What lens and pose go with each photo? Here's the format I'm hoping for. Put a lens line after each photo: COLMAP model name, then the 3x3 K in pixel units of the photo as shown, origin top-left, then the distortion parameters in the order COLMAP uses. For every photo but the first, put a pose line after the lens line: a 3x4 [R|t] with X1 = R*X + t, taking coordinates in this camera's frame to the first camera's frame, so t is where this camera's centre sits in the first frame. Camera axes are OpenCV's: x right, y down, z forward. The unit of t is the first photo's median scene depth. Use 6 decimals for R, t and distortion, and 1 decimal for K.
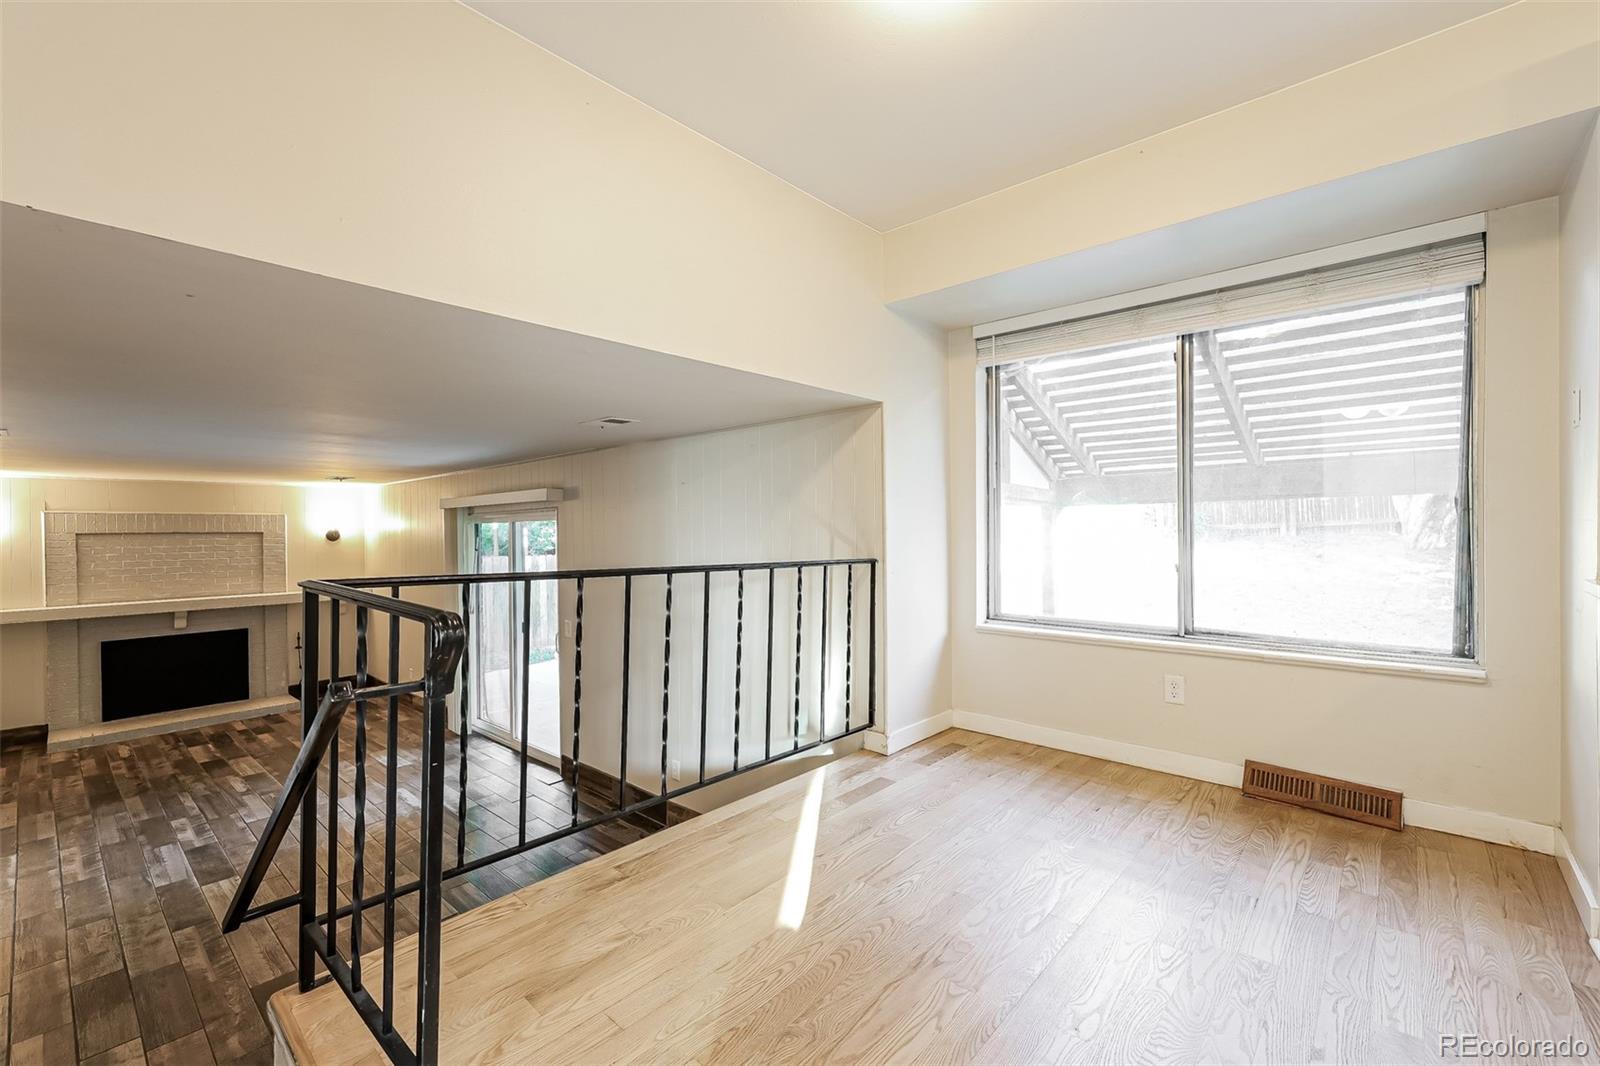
lens RADIAL K [[681.5, 0, 798.1], [0, 681.5, 530.5], [0, 0, 1]] dist [0.008221, 0.000823]
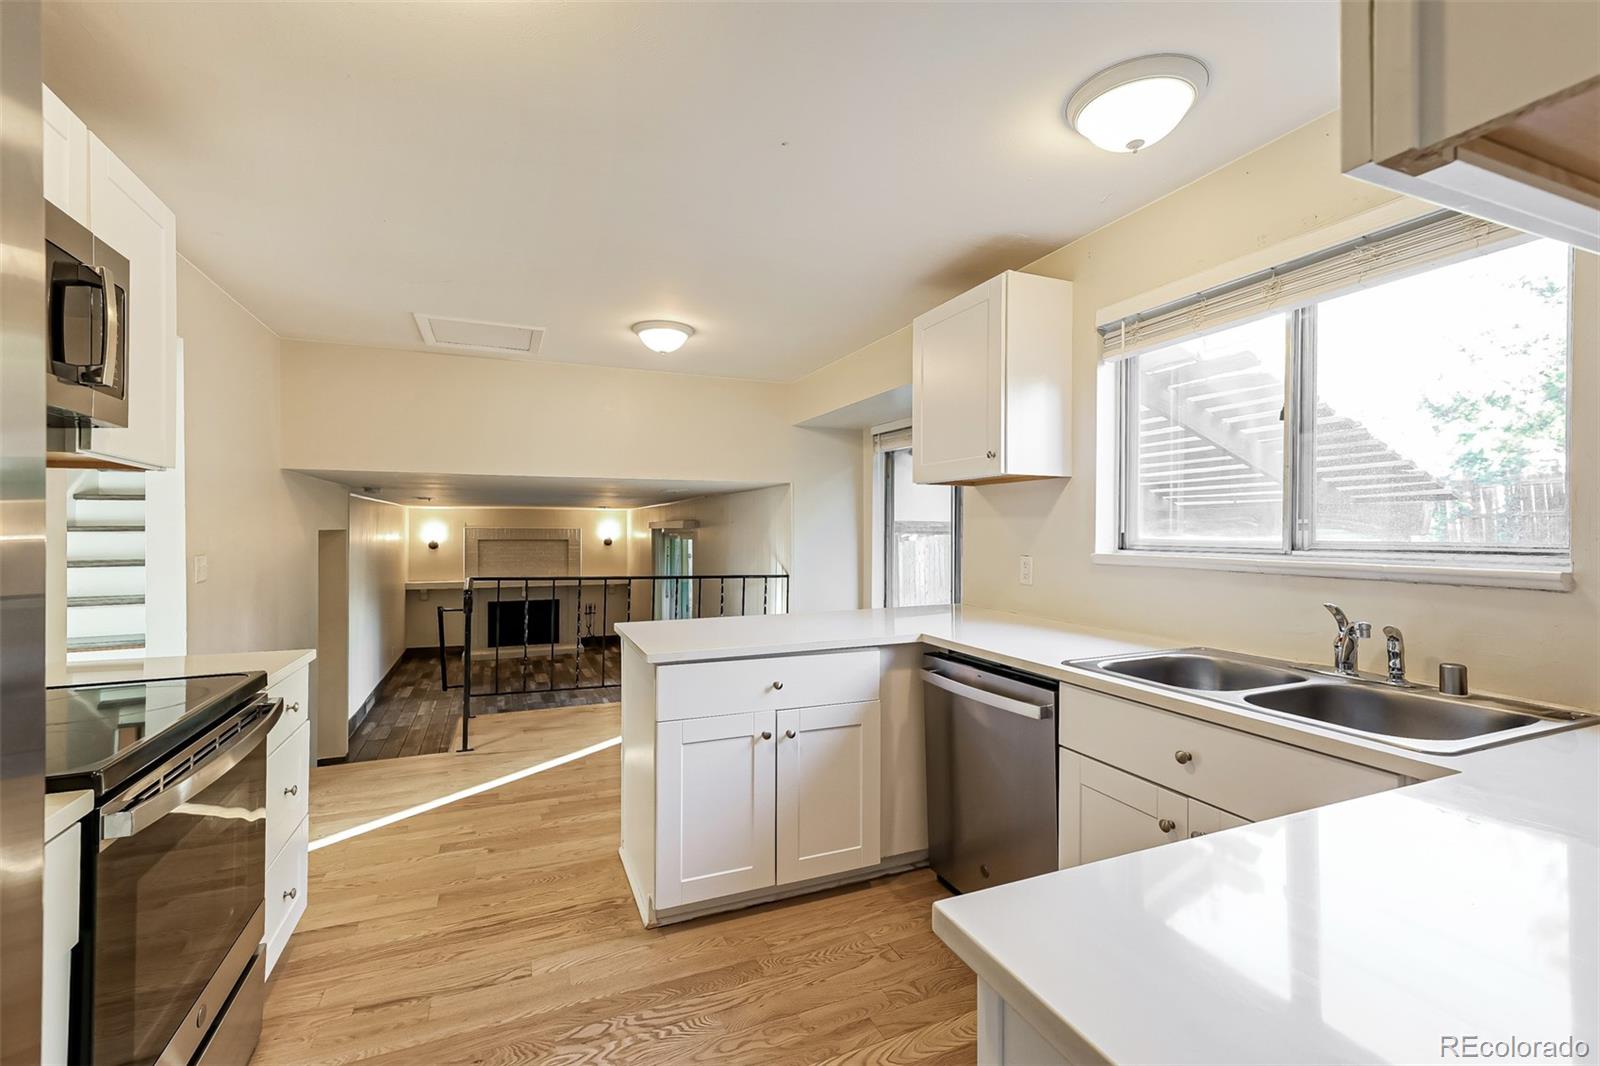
lens RADIAL K [[681.5, 0, 829.7], [0, 681.5, 531.5], [0, 0, 1]] dist [0.008221, 0.000823]
pose [[0.923787, 0.018635, -0.382454, 0.486898], [-0.019133, 0.999814, 0.002500, -0.041229], [0.382429, 0.005008, 0.923971, -0.296186]]
